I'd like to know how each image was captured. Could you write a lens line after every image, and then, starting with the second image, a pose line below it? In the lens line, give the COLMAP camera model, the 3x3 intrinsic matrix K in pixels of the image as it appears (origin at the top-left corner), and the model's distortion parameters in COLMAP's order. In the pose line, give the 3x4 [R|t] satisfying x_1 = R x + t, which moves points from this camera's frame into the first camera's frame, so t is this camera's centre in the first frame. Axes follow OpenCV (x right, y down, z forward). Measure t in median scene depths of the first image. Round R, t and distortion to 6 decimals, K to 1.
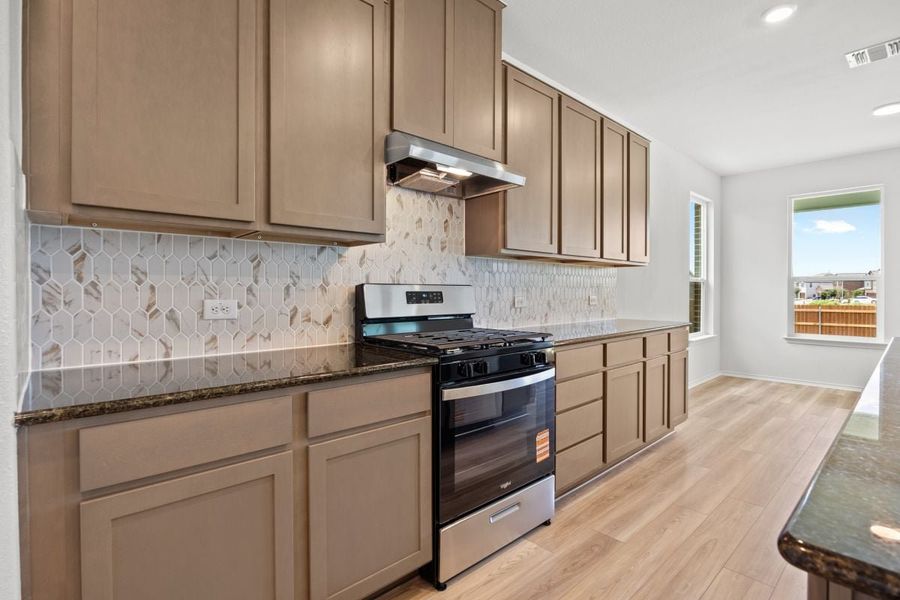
lens RADIAL K [[429.6, 0, 451.5], [0, 429.6, 298.7], [0, 0, 1]] dist [-0.023029, 0.000116]
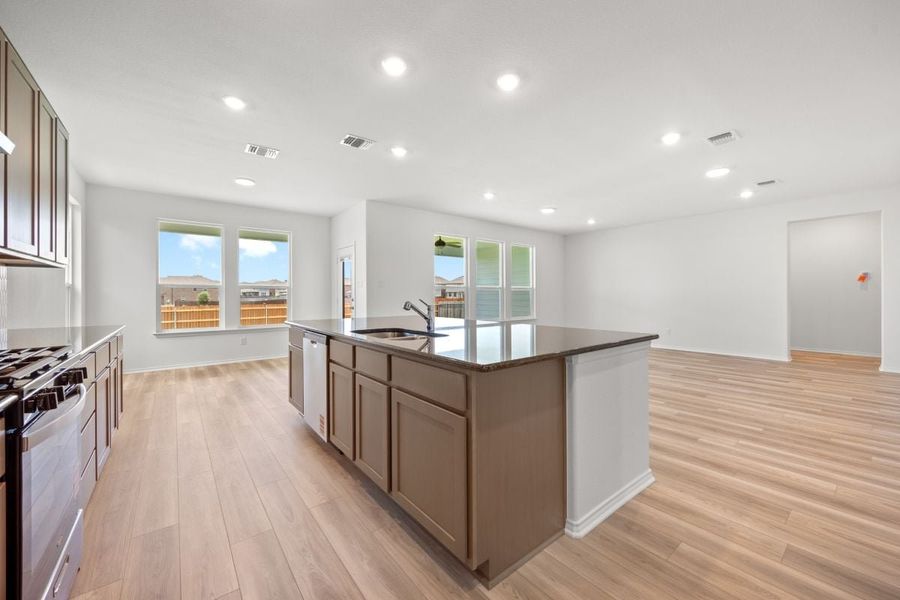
lens RADIAL K [[352.6, 0, 454.5], [0, 352.6, 297.3], [0, 0, 1]] dist [-0.000649, -0.000040]
pose [[0.080030, -0.002095, 0.996790, -0.162166], [0.015193, 0.999884, 0.000881, -0.001444], [-0.996677, 0.015074, 0.080053, 0.070754]]
